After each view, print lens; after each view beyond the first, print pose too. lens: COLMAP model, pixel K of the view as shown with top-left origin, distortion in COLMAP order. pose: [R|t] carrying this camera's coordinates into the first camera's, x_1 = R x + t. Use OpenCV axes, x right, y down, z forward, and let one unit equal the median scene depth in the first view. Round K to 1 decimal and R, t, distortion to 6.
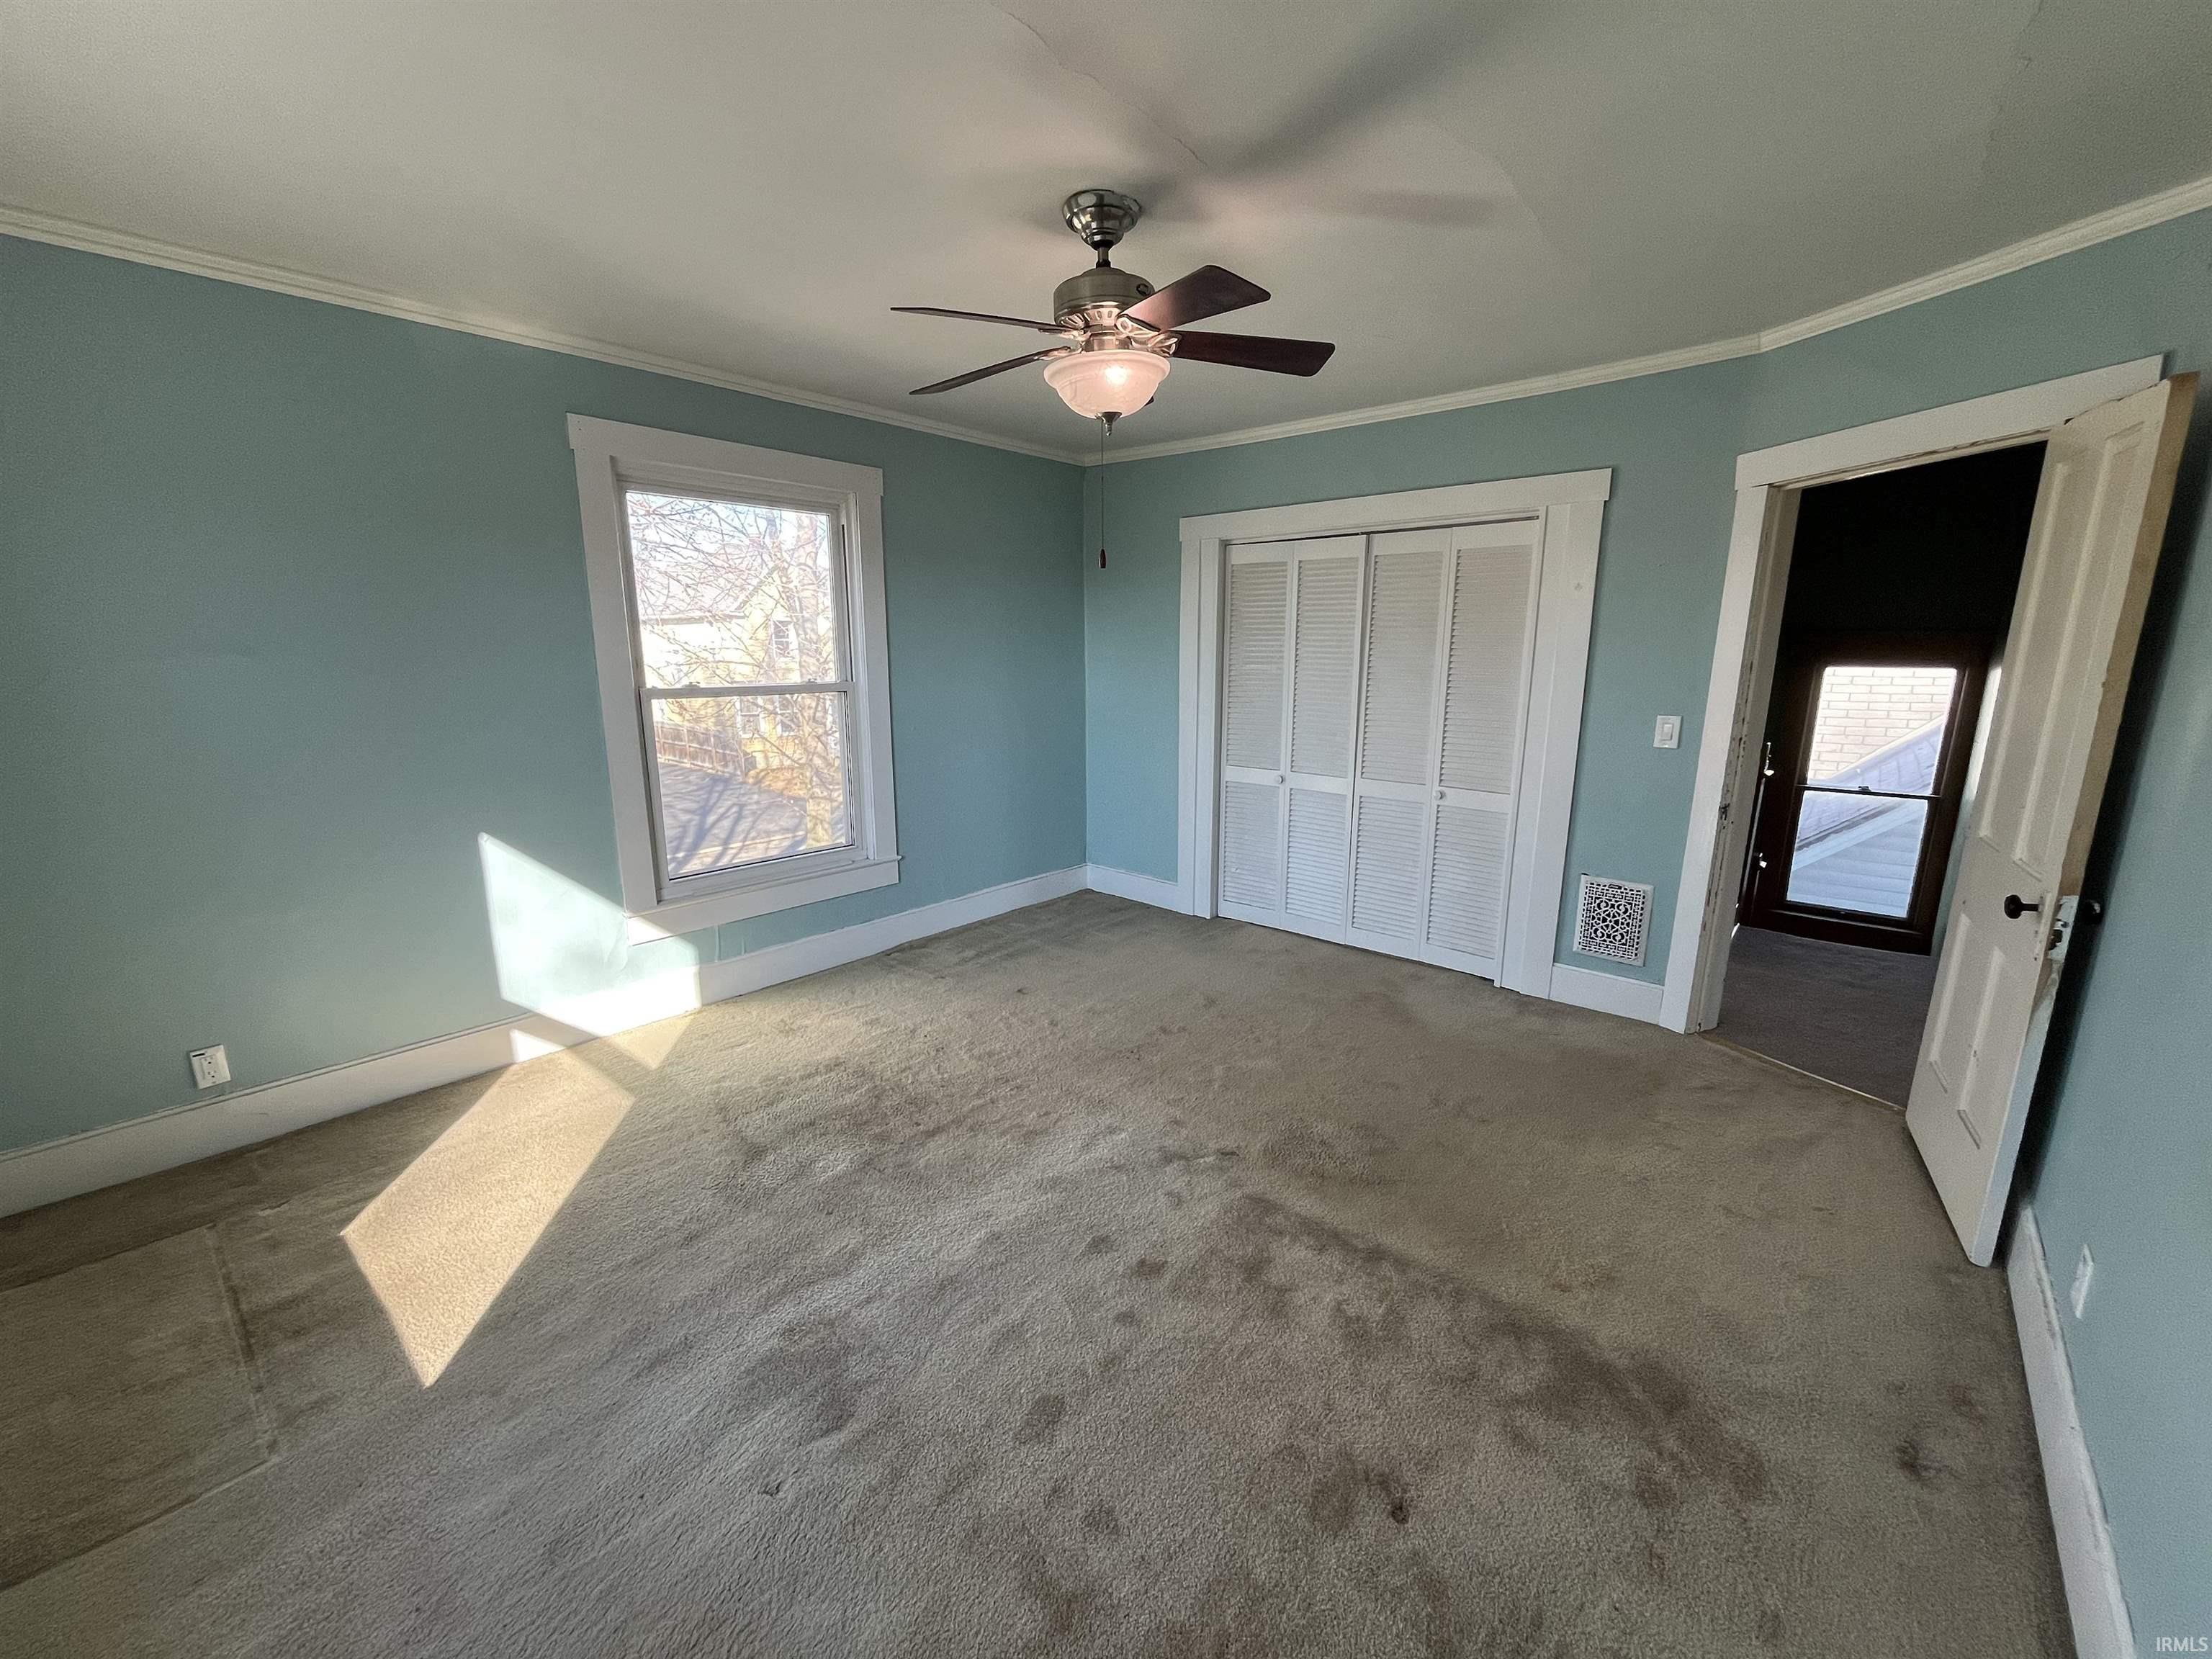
lens RADIAL K [[893.7, 0, 1110.9], [0, 893.7, 831.1], [0, 0, 1]] dist [0.001102, 0.000201]
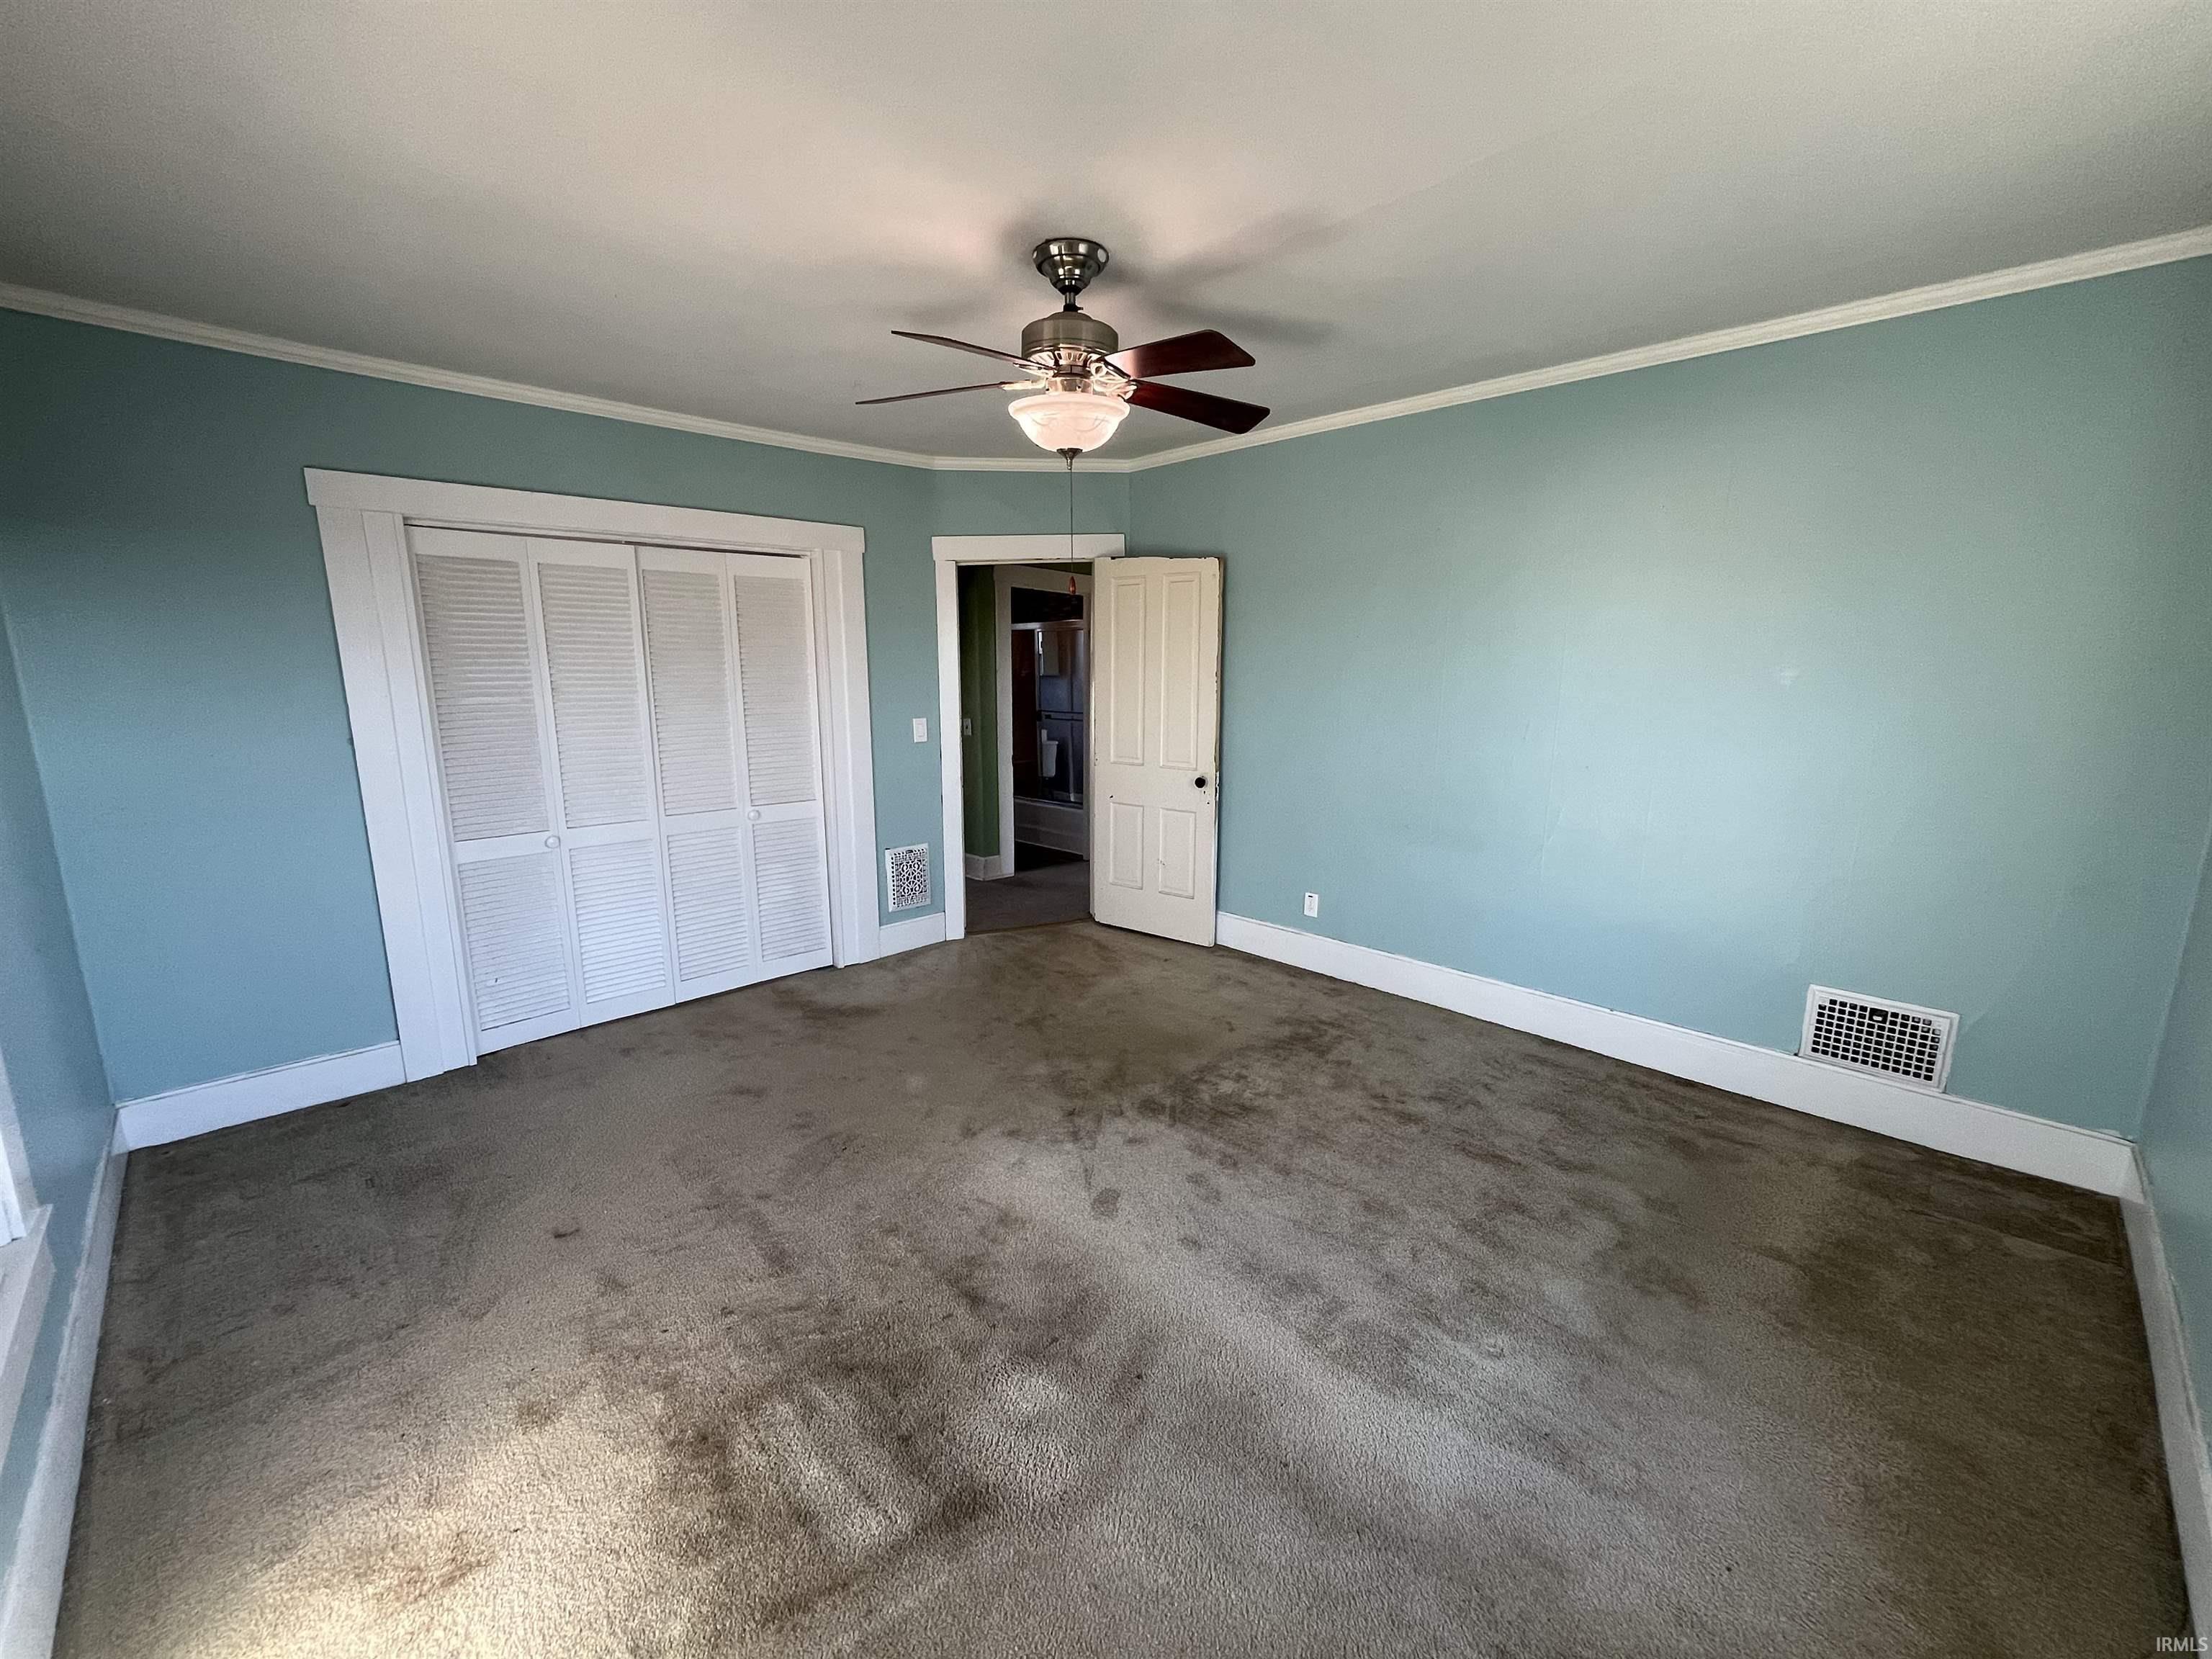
lens RADIAL K [[893.7, 0, 1110.9], [0, 893.7, 831.1], [0, 0, 1]] dist [0.001102, 0.000201]
pose [[0.079055, -0.190403, 0.978518, -0.656638], [0.202527, 0.964187, 0.171252, -0.125603], [-0.976081, 0.184638, 0.114785, 0.537524]]
